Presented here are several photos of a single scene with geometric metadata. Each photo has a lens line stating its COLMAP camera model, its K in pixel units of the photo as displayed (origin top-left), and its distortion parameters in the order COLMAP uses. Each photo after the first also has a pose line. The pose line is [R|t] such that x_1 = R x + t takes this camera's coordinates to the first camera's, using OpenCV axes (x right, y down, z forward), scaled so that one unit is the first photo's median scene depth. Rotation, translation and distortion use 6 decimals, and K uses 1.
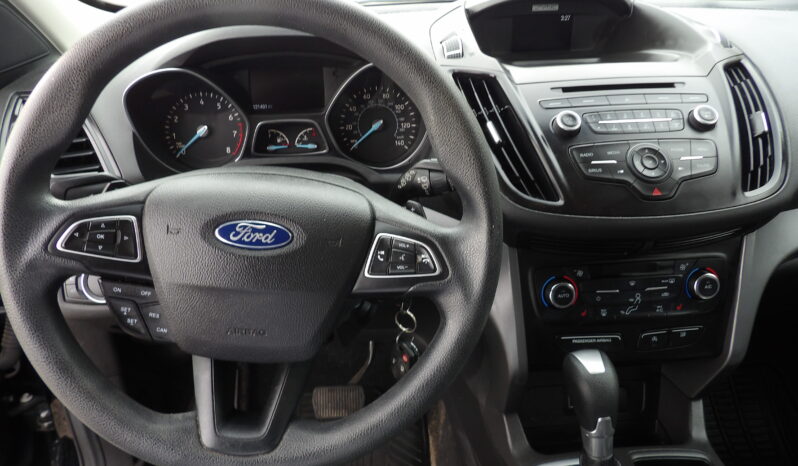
lens RADIAL K [[575.5, 0, 399.0], [0, 575.5, 233.0], [0, 0, 1]] dist [-0.023957, 0.039780]
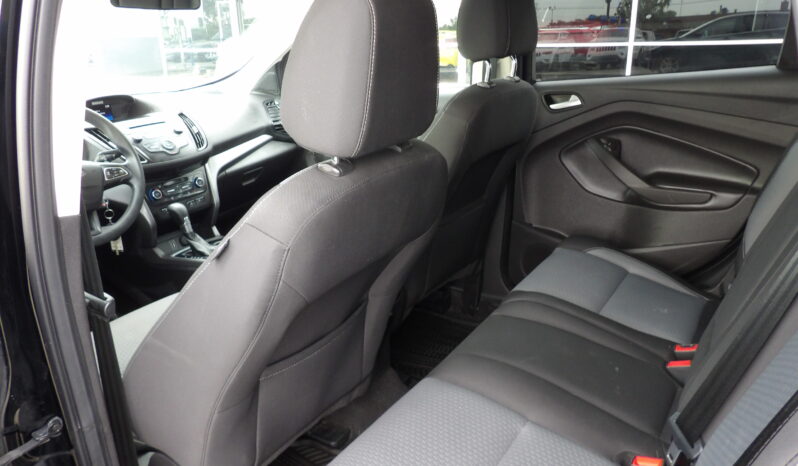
lens RADIAL K [[575.5, 0, 399.0], [0, 575.5, 233.0], [0, 0, 1]] dist [-0.023957, 0.039780]
pose [[0.634999, -0.266963, 0.724919, -1.101016], [0.363276, 0.931352, 0.024771, 0.670169], [-0.681768, 0.247616, 0.688388, -1.796995]]
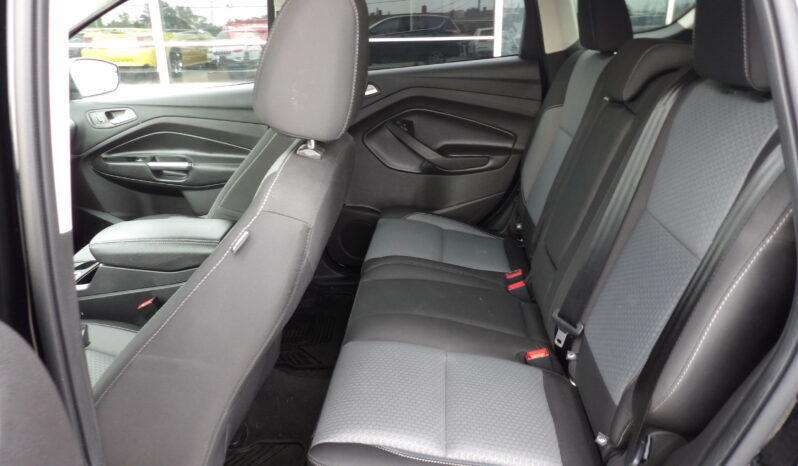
lens RADIAL K [[575.5, 0, 399.0], [0, 575.5, 233.0], [0, 0, 1]] dist [-0.023957, 0.039780]
pose [[0.150721, -0.338667, 0.928756, -1.599089], [0.452028, 0.859132, 0.239923, 0.420377], [-0.879178, 0.383662, 0.282576, -1.311038]]
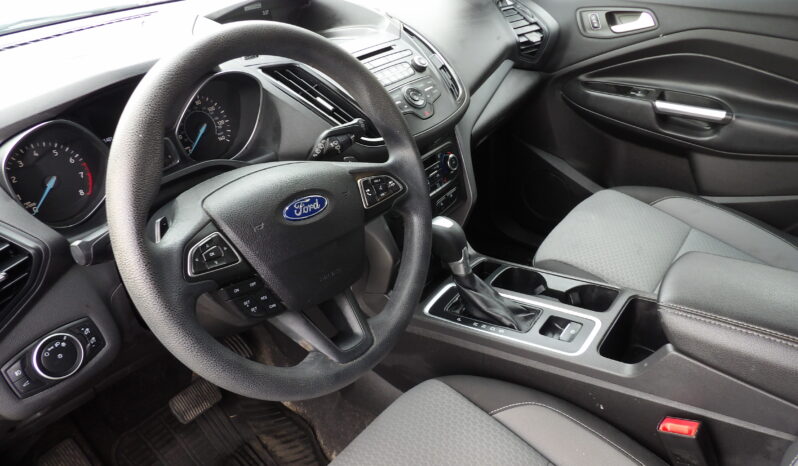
lens RADIAL K [[575.5, 0, 399.0], [0, 575.5, 233.0], [0, 0, 1]] dist [-0.023957, 0.039780]
pose [[0.662473, -0.386027, 0.641960, -0.723959], [0.356031, 0.916267, 0.183566, -0.081403], [-0.659069, 0.106950, 0.744440, -0.110504]]
